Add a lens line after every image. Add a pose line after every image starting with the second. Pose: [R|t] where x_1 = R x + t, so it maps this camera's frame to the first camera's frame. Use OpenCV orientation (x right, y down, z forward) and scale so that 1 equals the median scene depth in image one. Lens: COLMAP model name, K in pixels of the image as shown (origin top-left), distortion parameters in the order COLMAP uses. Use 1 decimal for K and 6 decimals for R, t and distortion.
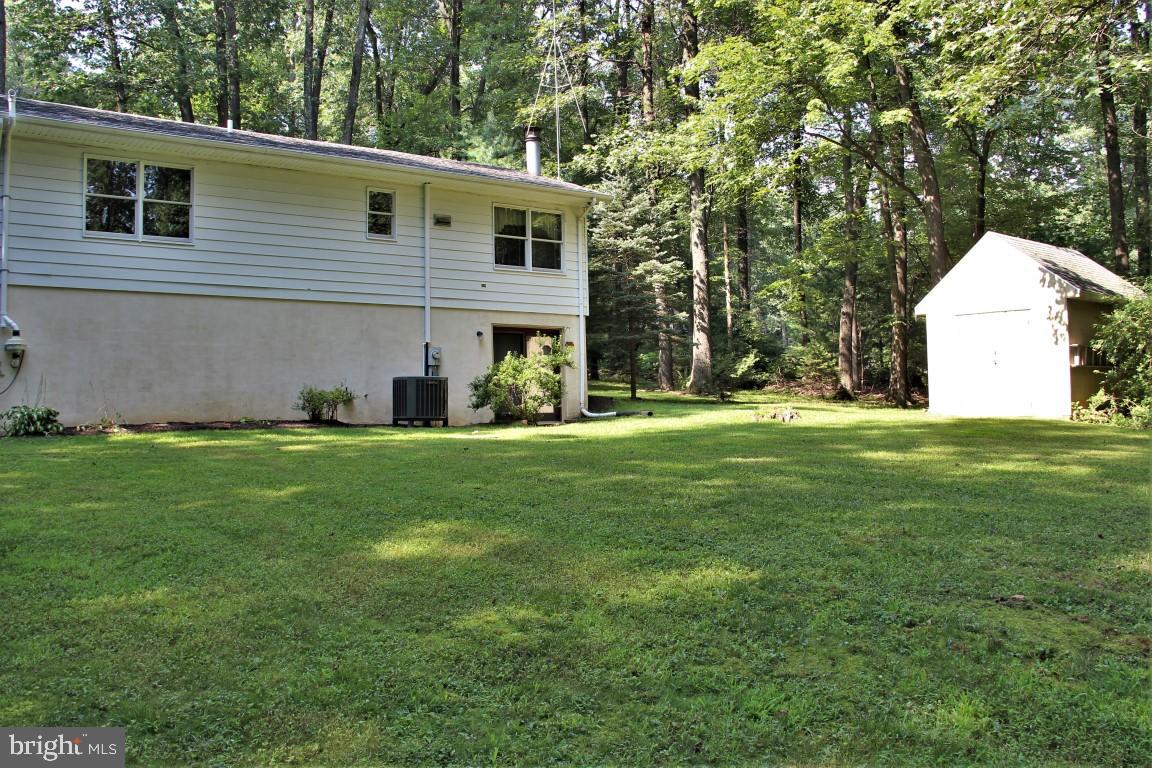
lens RADIAL K [[972.4, 0, 582.1], [0, 972.4, 381.6], [0, 0, 1]] dist [-0.178817, 0.158208]
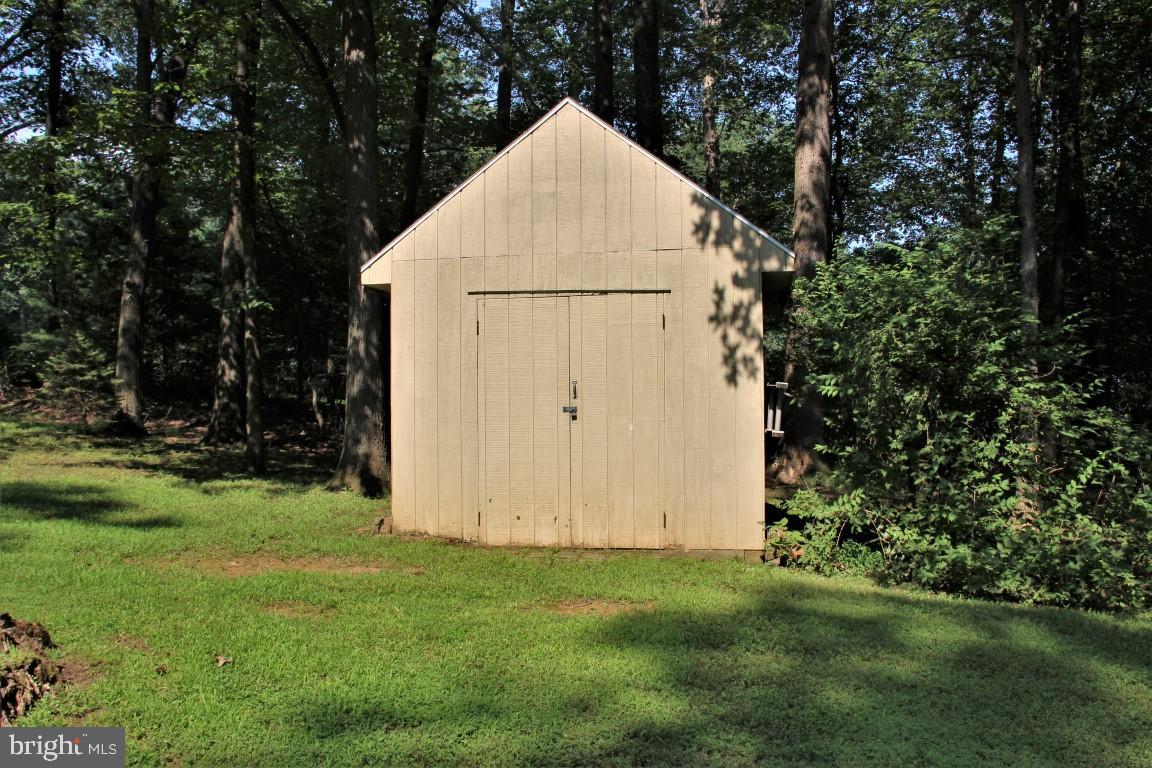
lens RADIAL K [[972.4, 0, 582.1], [0, 972.4, 381.6], [0, 0, 1]] dist [-0.178817, 0.158208]
pose [[0.731932, 0.028924, 0.680763, 0.130999], [-0.034572, 0.999388, -0.005291, -0.028410], [-0.680500, -0.019663, 0.732484, 0.587777]]
